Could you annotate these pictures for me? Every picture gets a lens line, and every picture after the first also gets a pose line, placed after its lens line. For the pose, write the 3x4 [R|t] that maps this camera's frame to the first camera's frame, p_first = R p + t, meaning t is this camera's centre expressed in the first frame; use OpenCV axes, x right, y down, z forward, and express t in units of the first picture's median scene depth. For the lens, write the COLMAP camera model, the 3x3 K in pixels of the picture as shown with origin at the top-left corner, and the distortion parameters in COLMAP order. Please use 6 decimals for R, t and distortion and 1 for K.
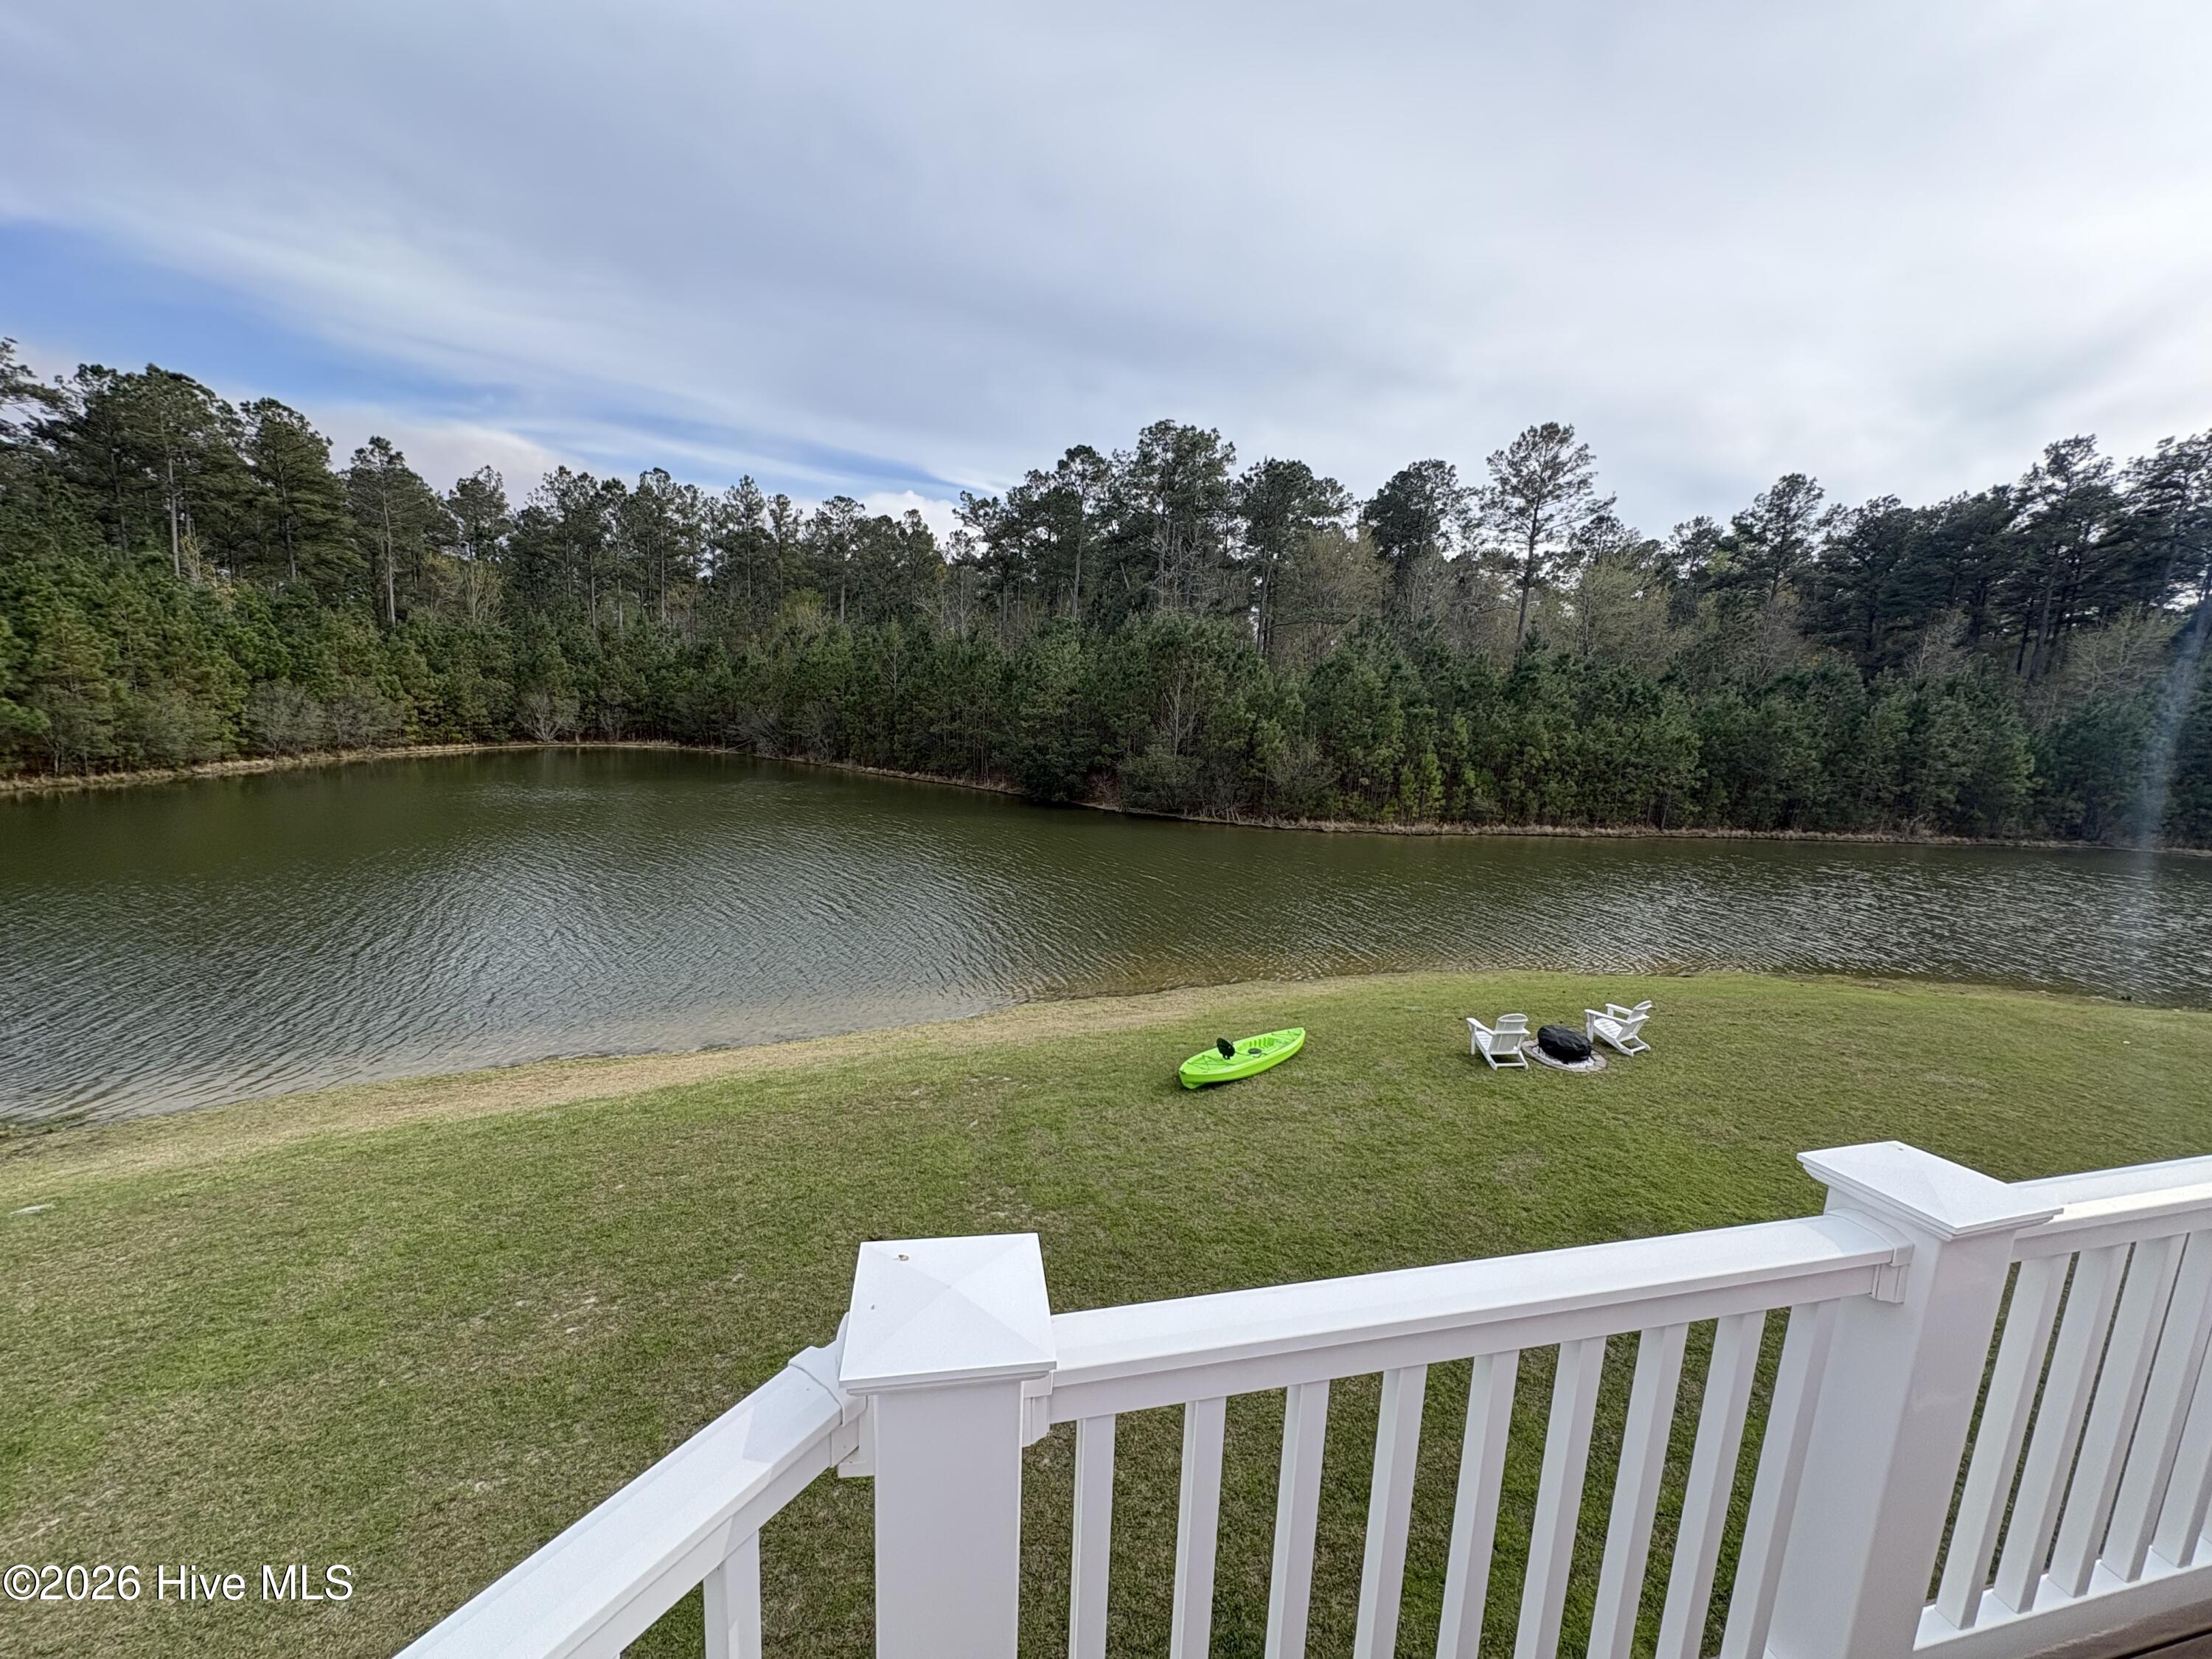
lens RADIAL K [[875.3, 0, 1099.2], [0, 875.3, 820.7], [0, 0, 1]] dist [-0.000984, -0.001073]
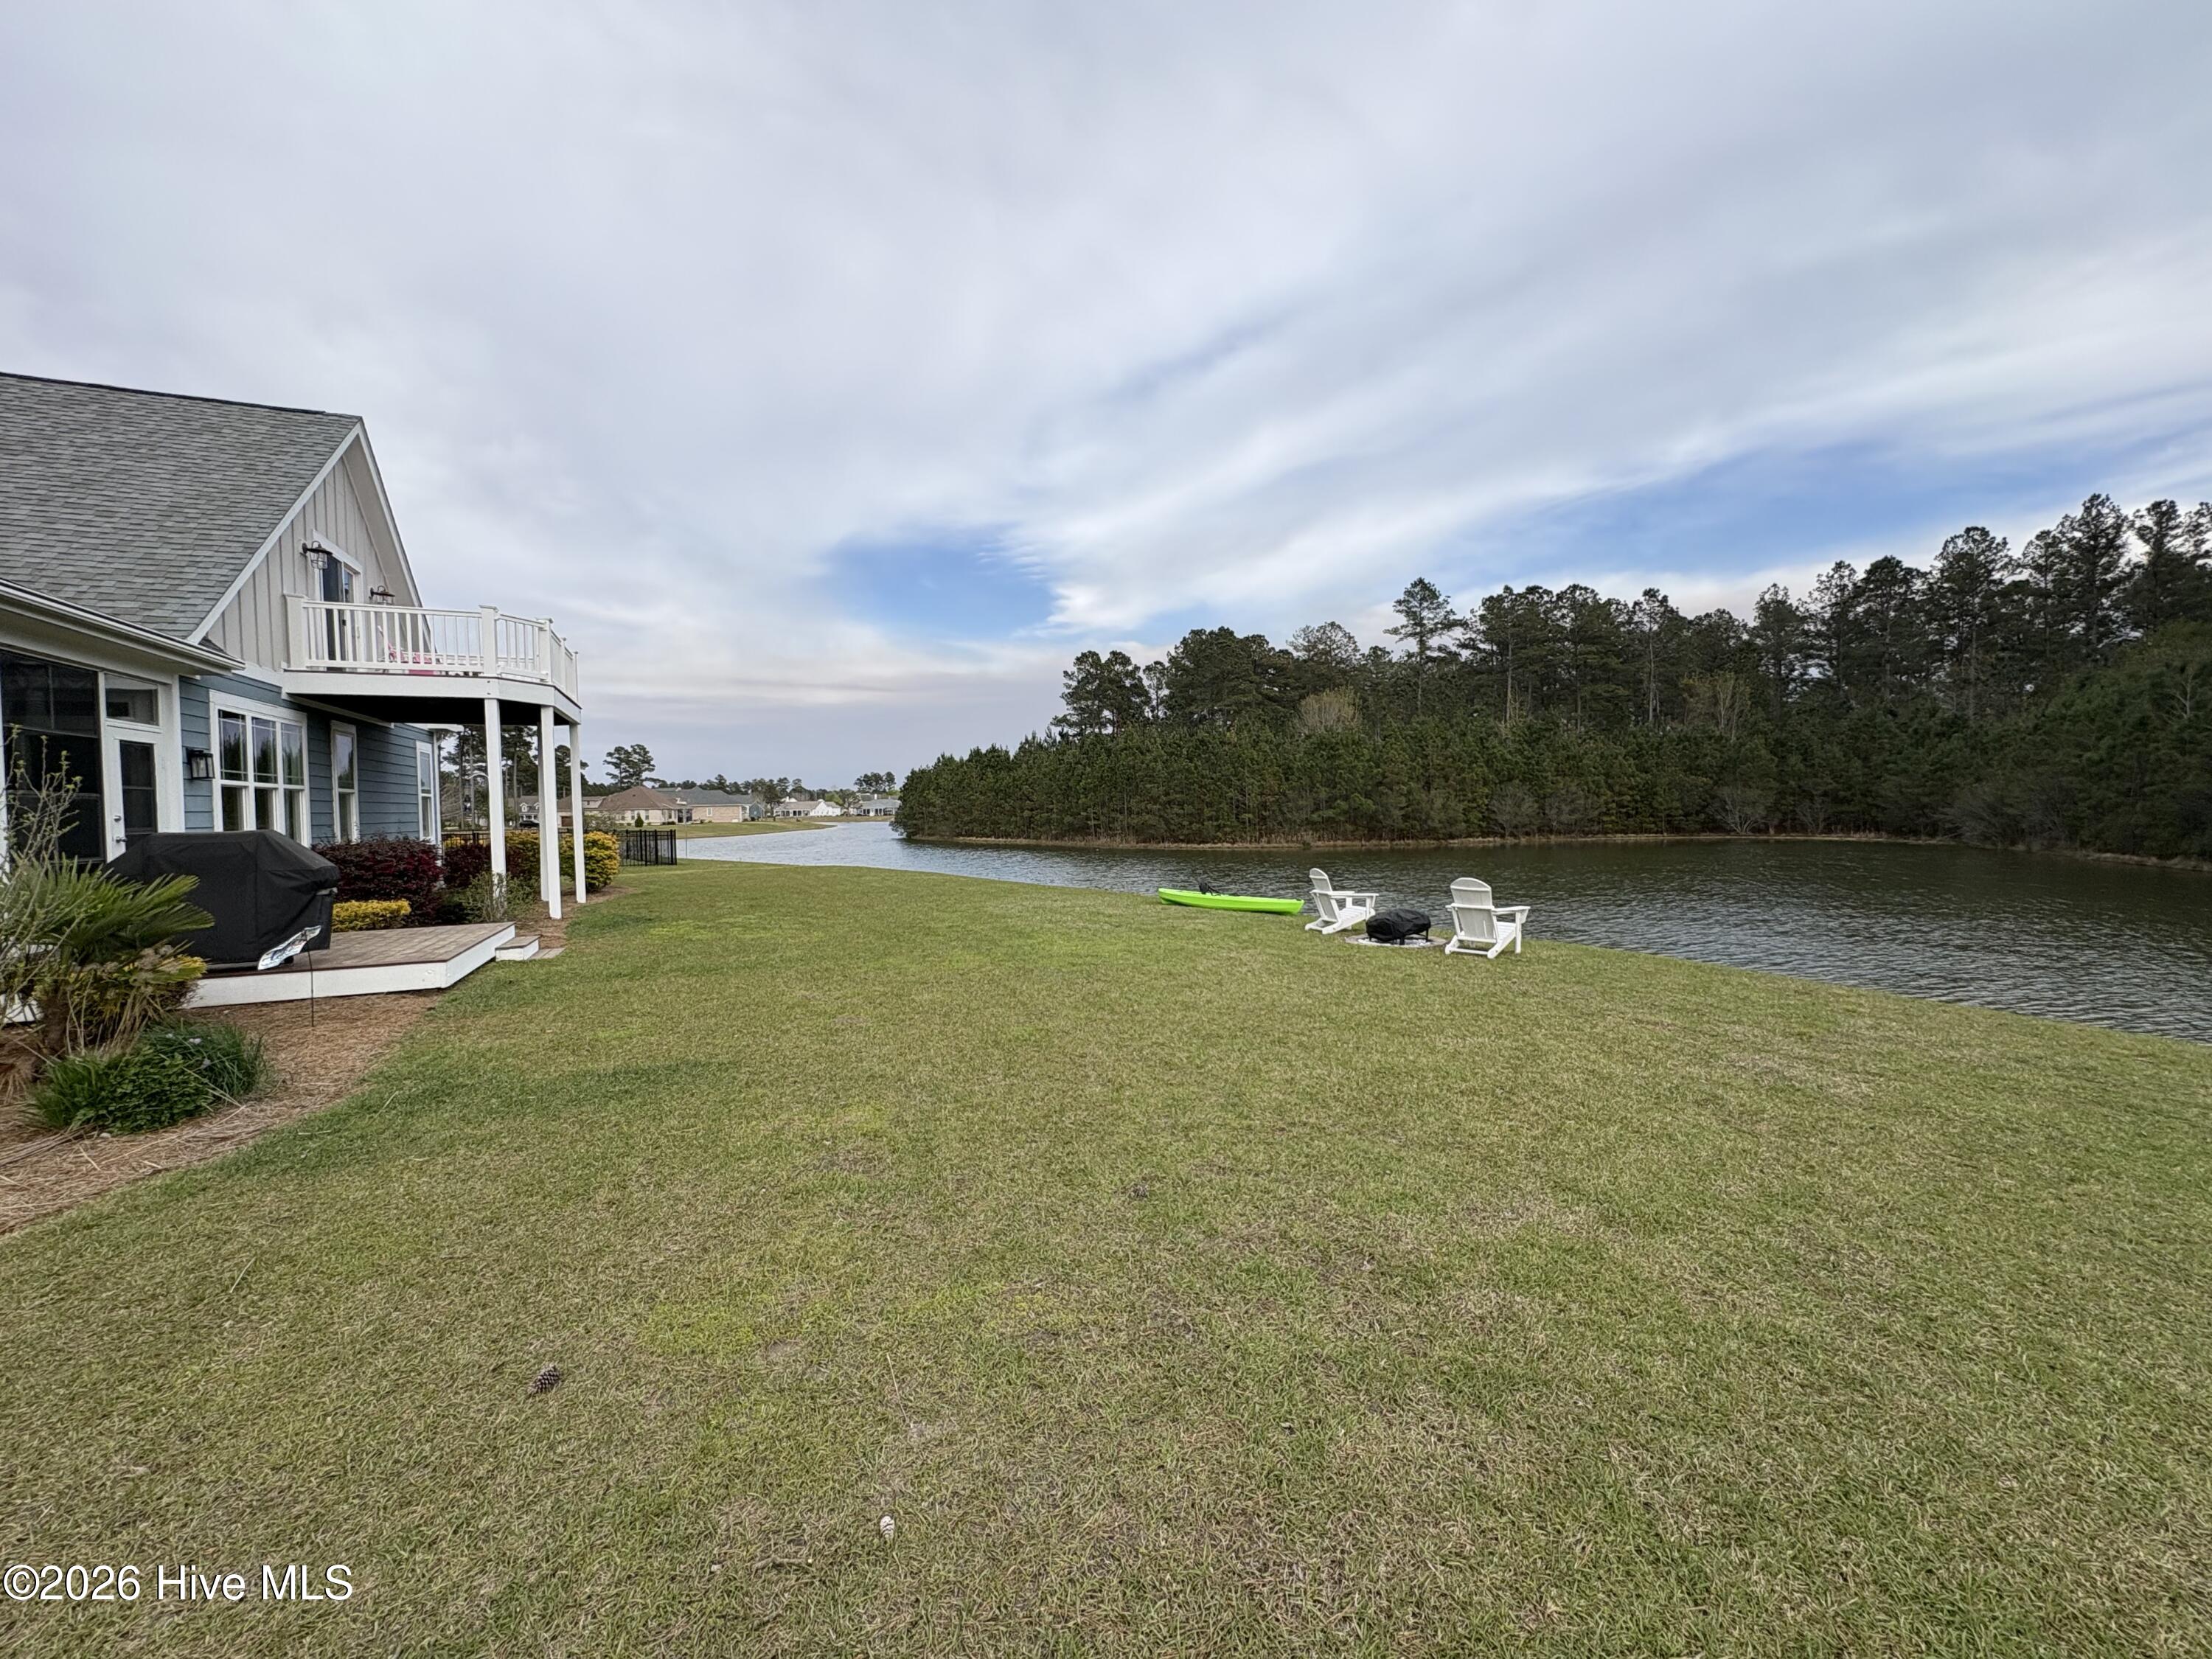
lens RADIAL K [[875.3, 0, 1103.2], [0, 875.3, 809.7], [0, 0, 1]] dist [-0.000984, -0.001073]
pose [[0.185138, -0.040729, -0.981868, 0.220014], [-0.127612, 0.989684, -0.065116, 0.041091], [0.974392, 0.137354, 0.178030, 0.099289]]
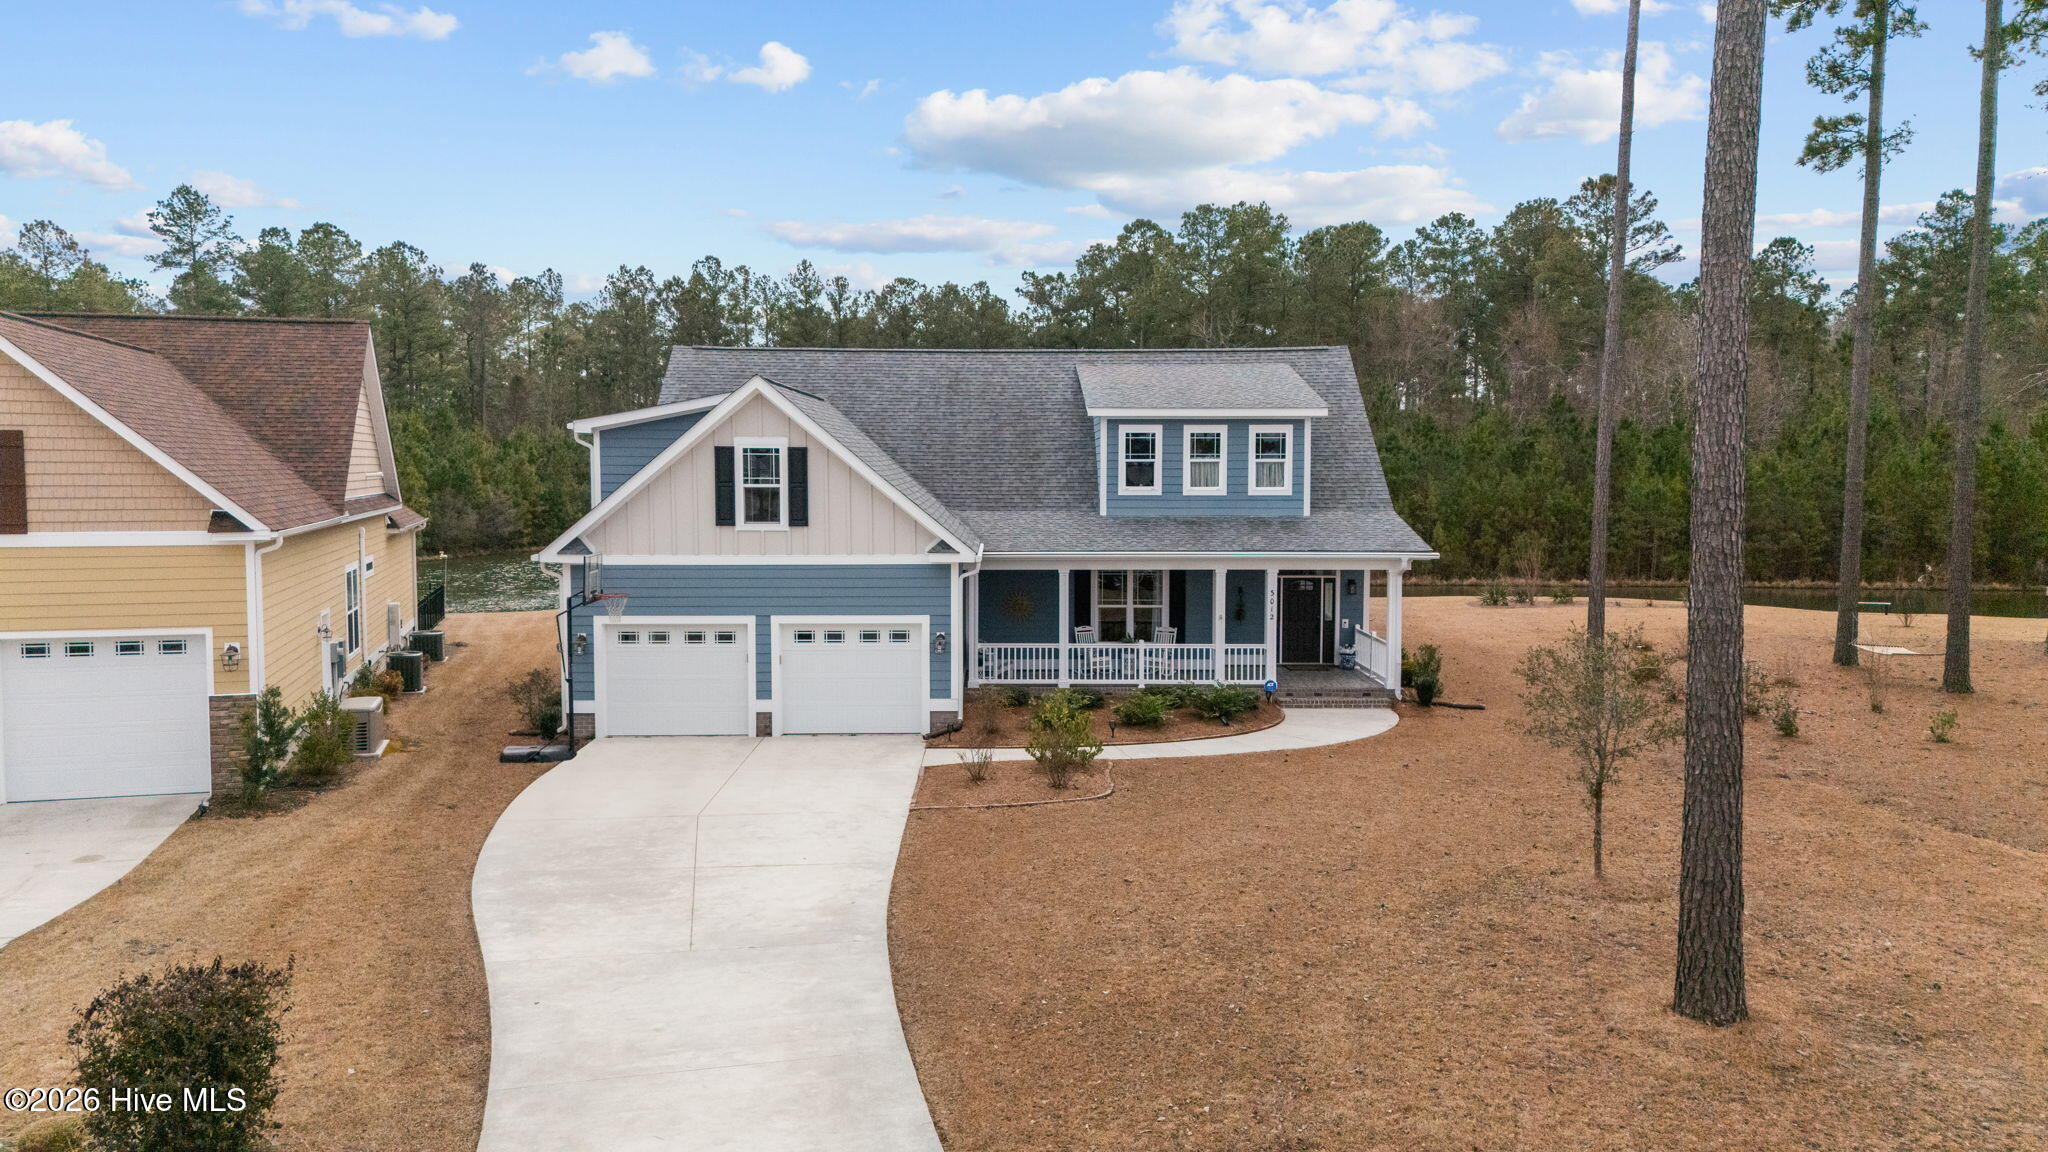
lens RADIAL K [[1477.1, 0, 1017.6], [0, 1477.1, 577.4], [0, 0, 1]] dist [0.029914, 0.007395]
pose [[0.975495, -0.025129, -0.218582, 0.203294], [0.006231, 0.996213, -0.086720, 0.105311], [0.219933, 0.083233, 0.971958, -0.599950]]
